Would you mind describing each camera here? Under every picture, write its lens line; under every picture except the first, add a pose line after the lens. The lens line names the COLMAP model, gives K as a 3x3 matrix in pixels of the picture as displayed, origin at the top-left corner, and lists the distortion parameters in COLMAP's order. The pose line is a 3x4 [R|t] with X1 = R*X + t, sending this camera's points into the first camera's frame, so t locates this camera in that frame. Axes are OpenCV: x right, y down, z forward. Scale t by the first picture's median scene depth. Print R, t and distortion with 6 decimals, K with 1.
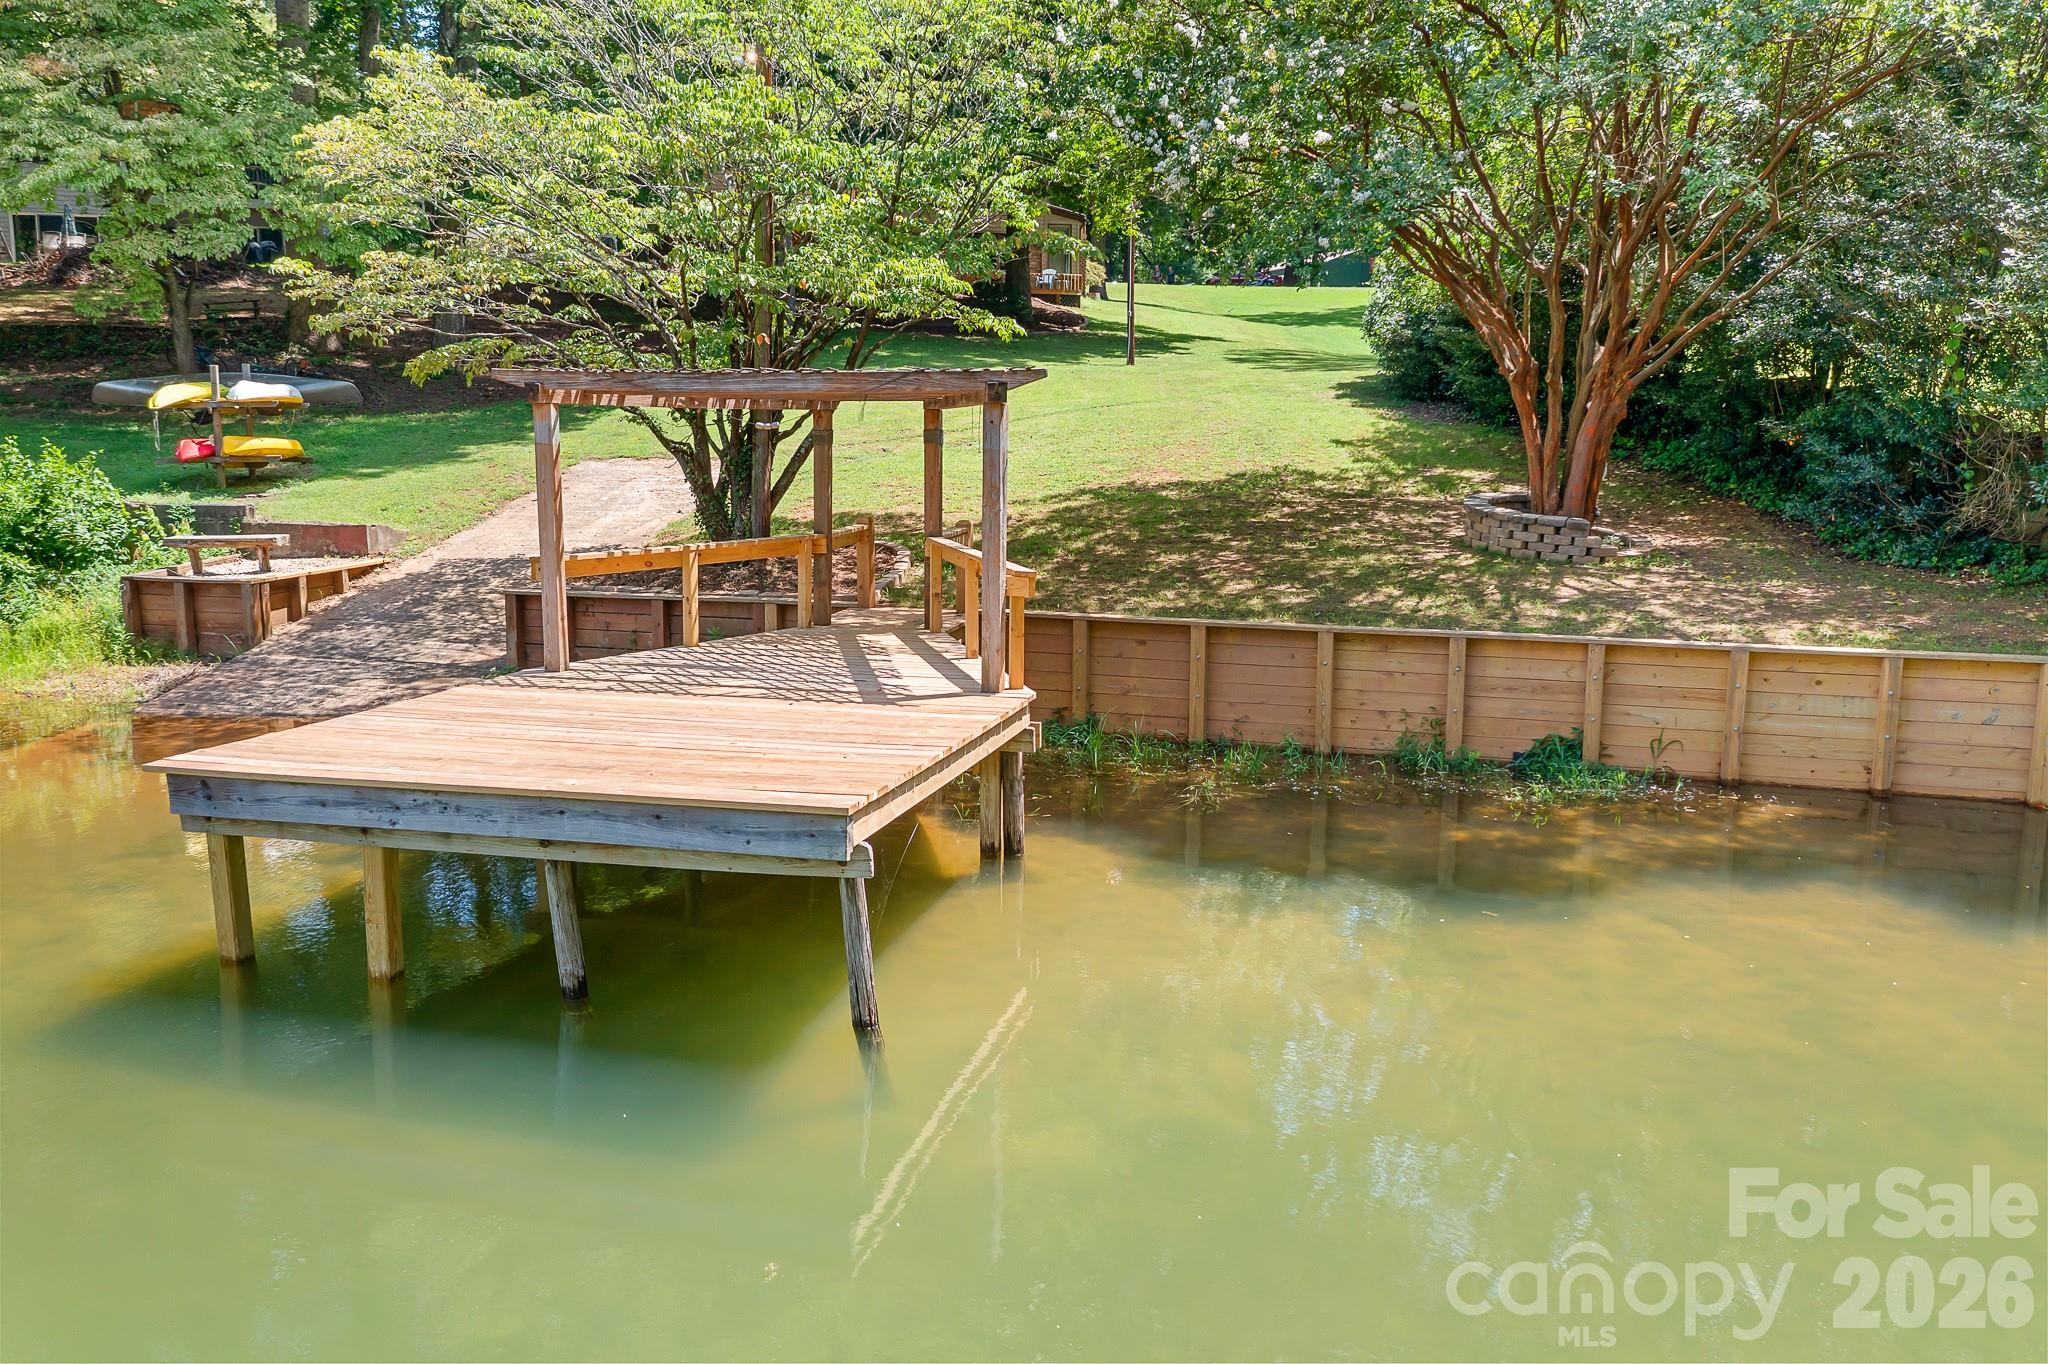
lens RADIAL K [[1599.4, 0, 1024.0], [0, 1599.4, 682.0], [0, 0, 1]] dist [-0.011584, 0.002110]
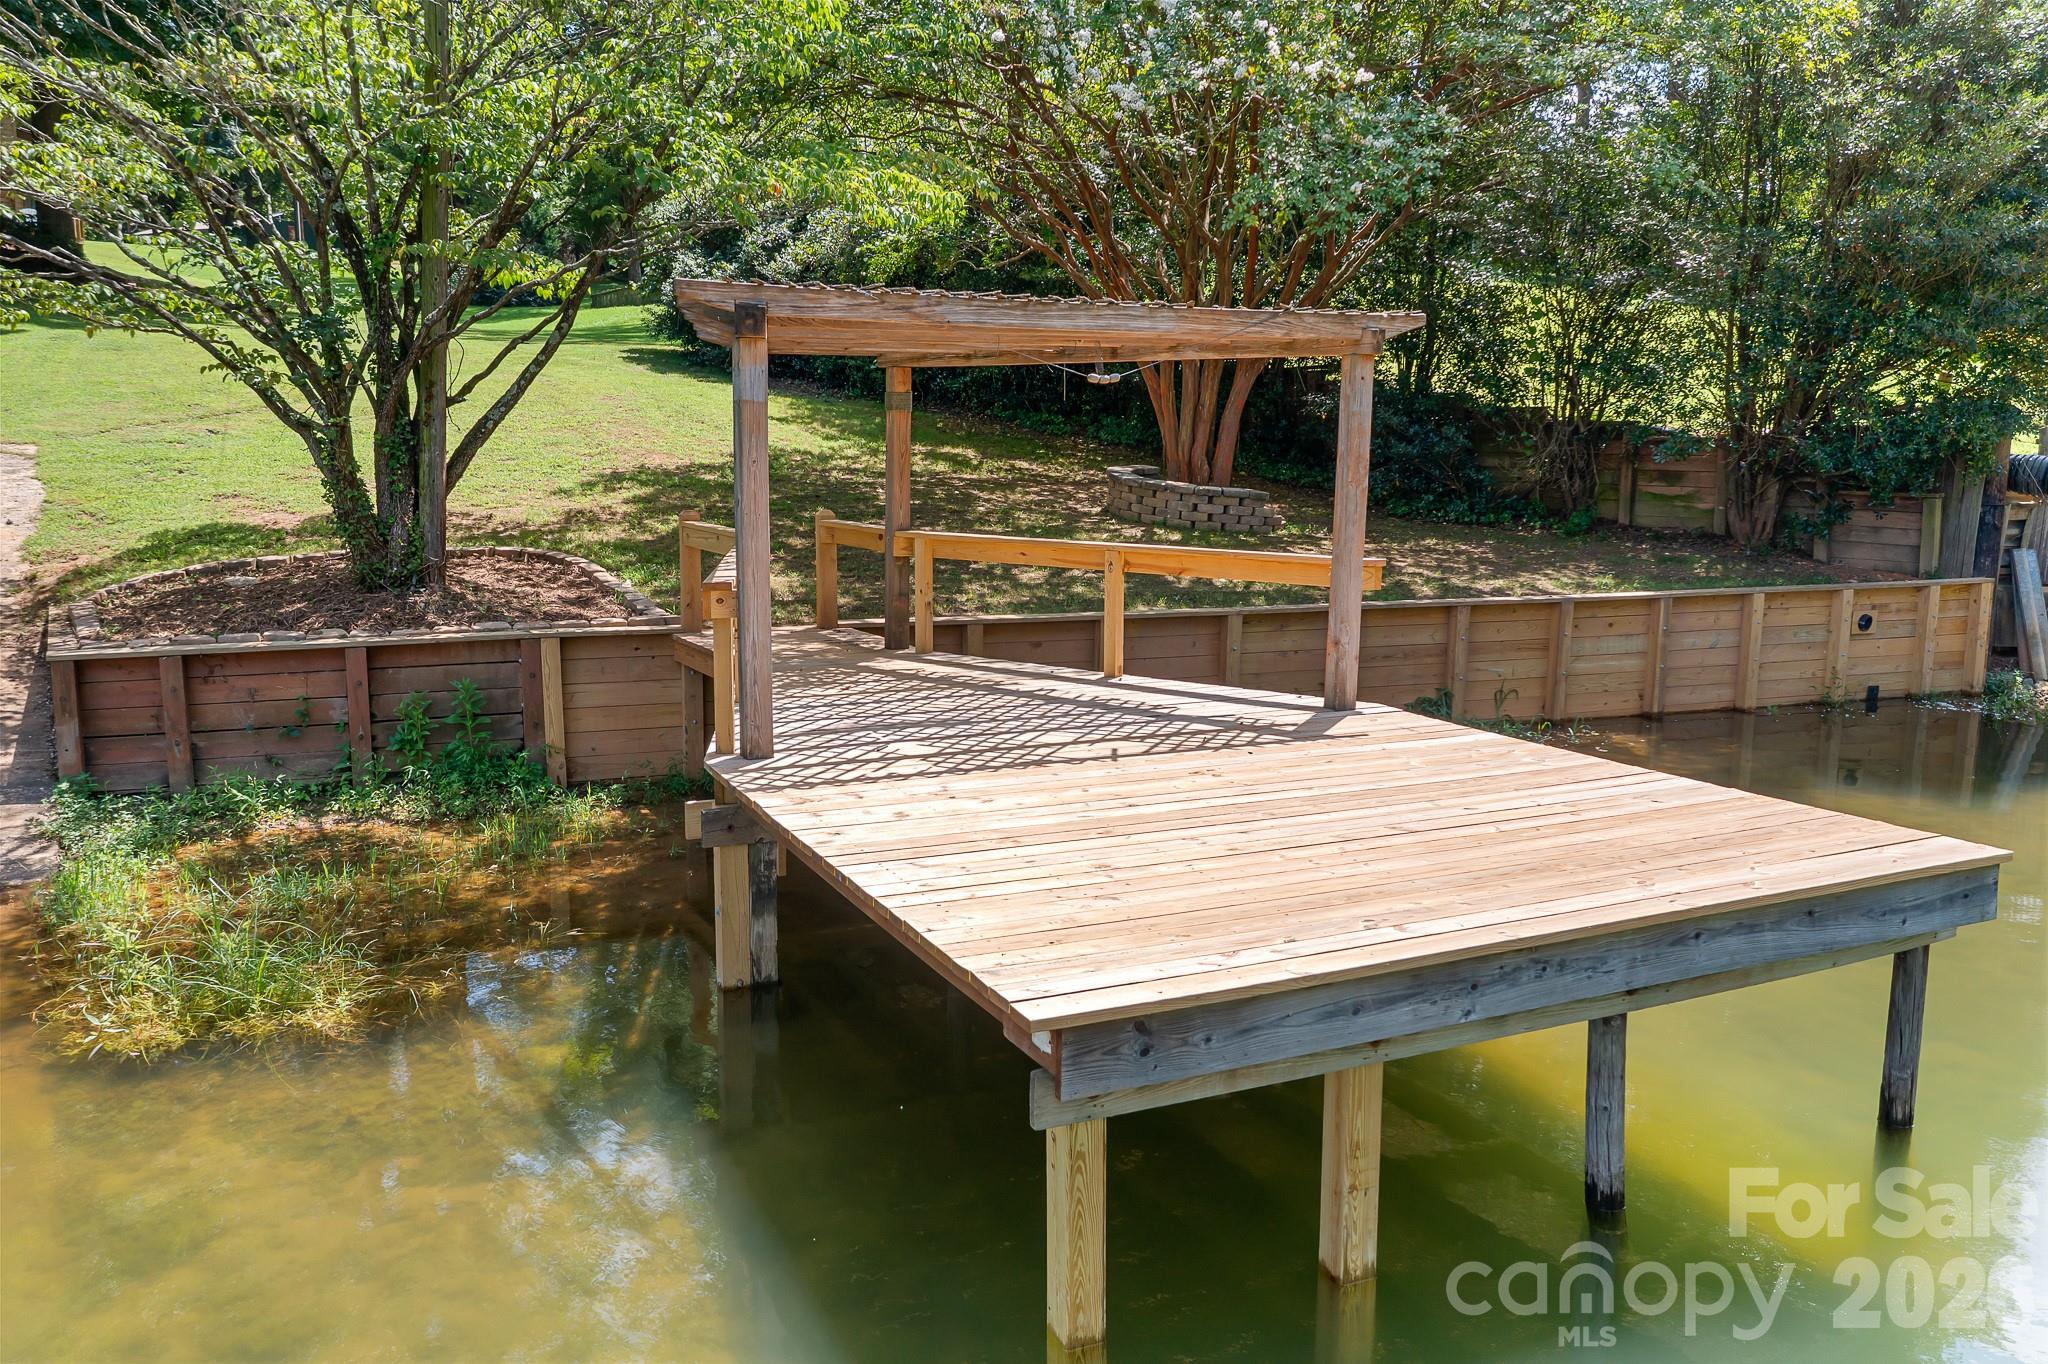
lens RADIAL K [[1599.4, 0, 1024.0], [0, 1599.4, 682.0], [0, 0, 1]] dist [-0.011584, 0.002110]
pose [[0.778016, -0.101915, 0.619923, -0.513287], [0.097126, 0.994403, 0.041584, -0.045086], [-0.620691, 0.027858, 0.783560, 0.361054]]
